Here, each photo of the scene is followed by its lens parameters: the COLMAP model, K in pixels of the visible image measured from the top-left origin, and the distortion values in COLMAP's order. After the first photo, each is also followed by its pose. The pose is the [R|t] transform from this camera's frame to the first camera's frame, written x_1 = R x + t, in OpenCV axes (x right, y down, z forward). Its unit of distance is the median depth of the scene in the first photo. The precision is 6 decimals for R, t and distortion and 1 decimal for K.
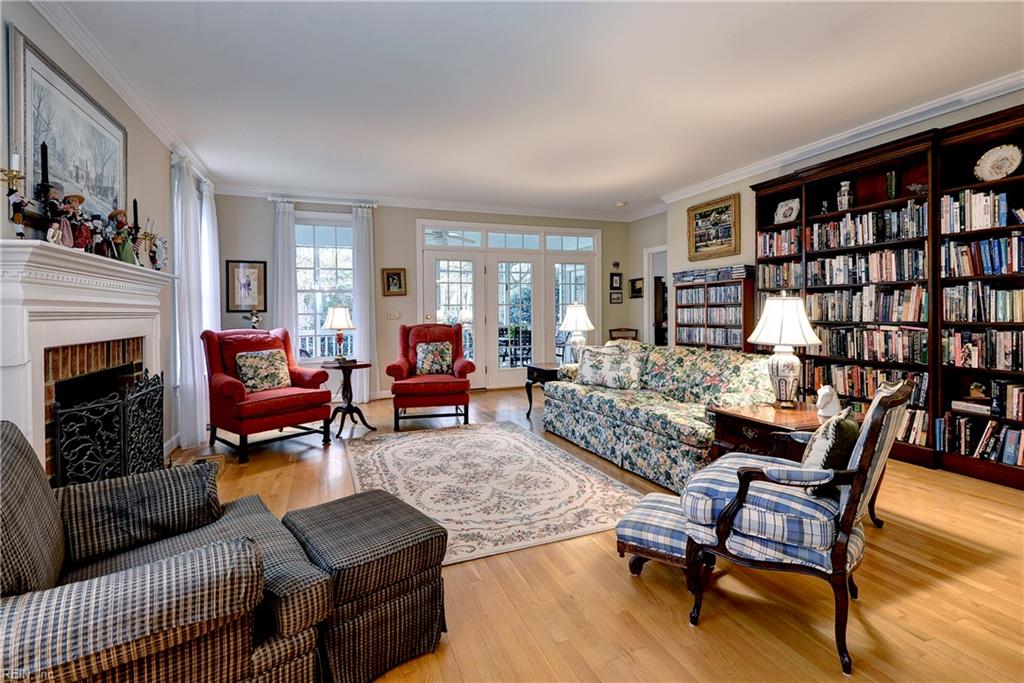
lens RADIAL K [[481.7, 0, 525.3], [0, 481.7, 311.3], [0, 0, 1]] dist [0.026366, -0.010930]
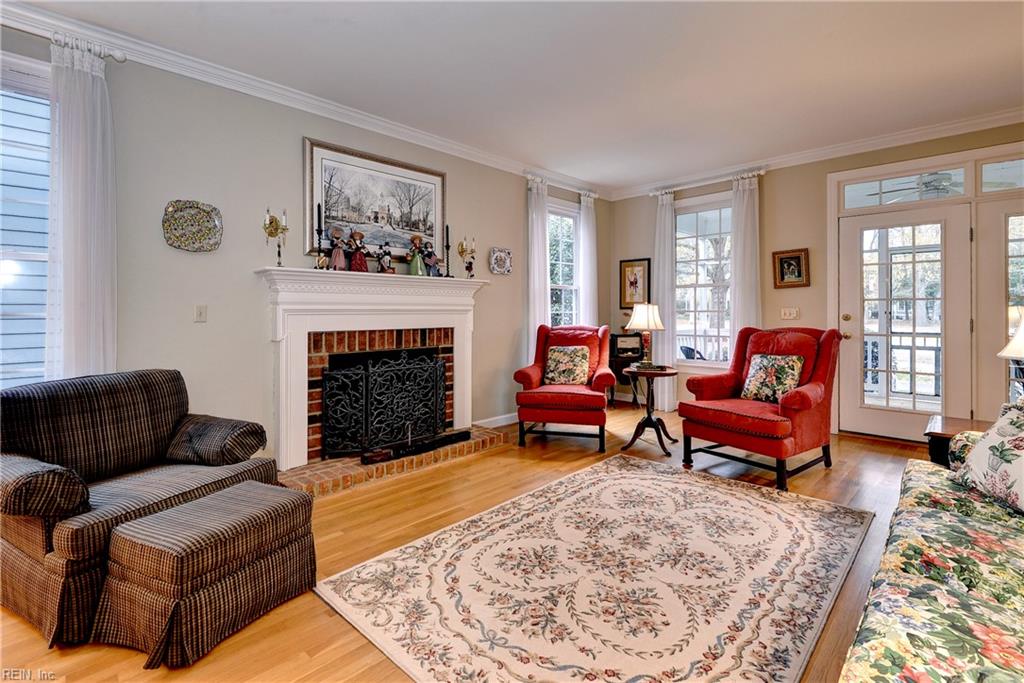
lens RADIAL K [[481.7, 0, 511.4], [0, 481.7, 310.3], [0, 0, 1]] dist [0.026366, -0.010930]
pose [[0.390291, 0.007807, -0.920658, 0.450096], [-0.001121, 0.999967, 0.008004, -0.005700], [0.920691, -0.002092, 0.390287, 0.596254]]
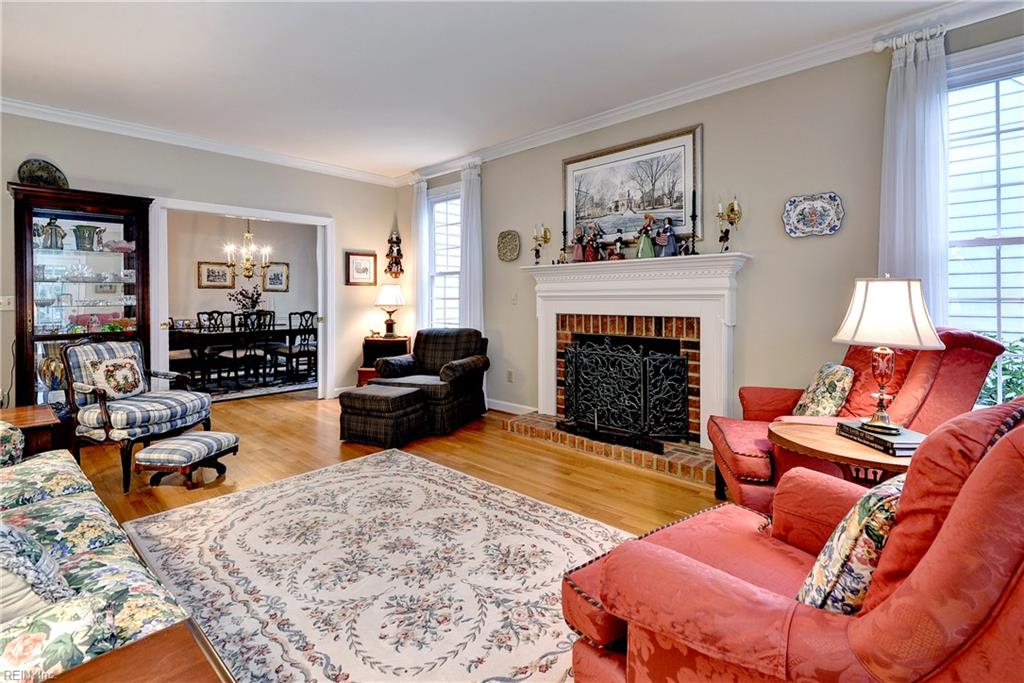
lens RADIAL K [[481.7, 0, 509.3], [0, 481.7, 297.1], [0, 0, 1]] dist [0.026366, -0.010930]
pose [[-0.915520, 0.011130, -0.402118, 0.007473], [0.012307, 0.999924, -0.000345, 0.002832], [0.402084, -0.005264, -0.915588, 1.675526]]
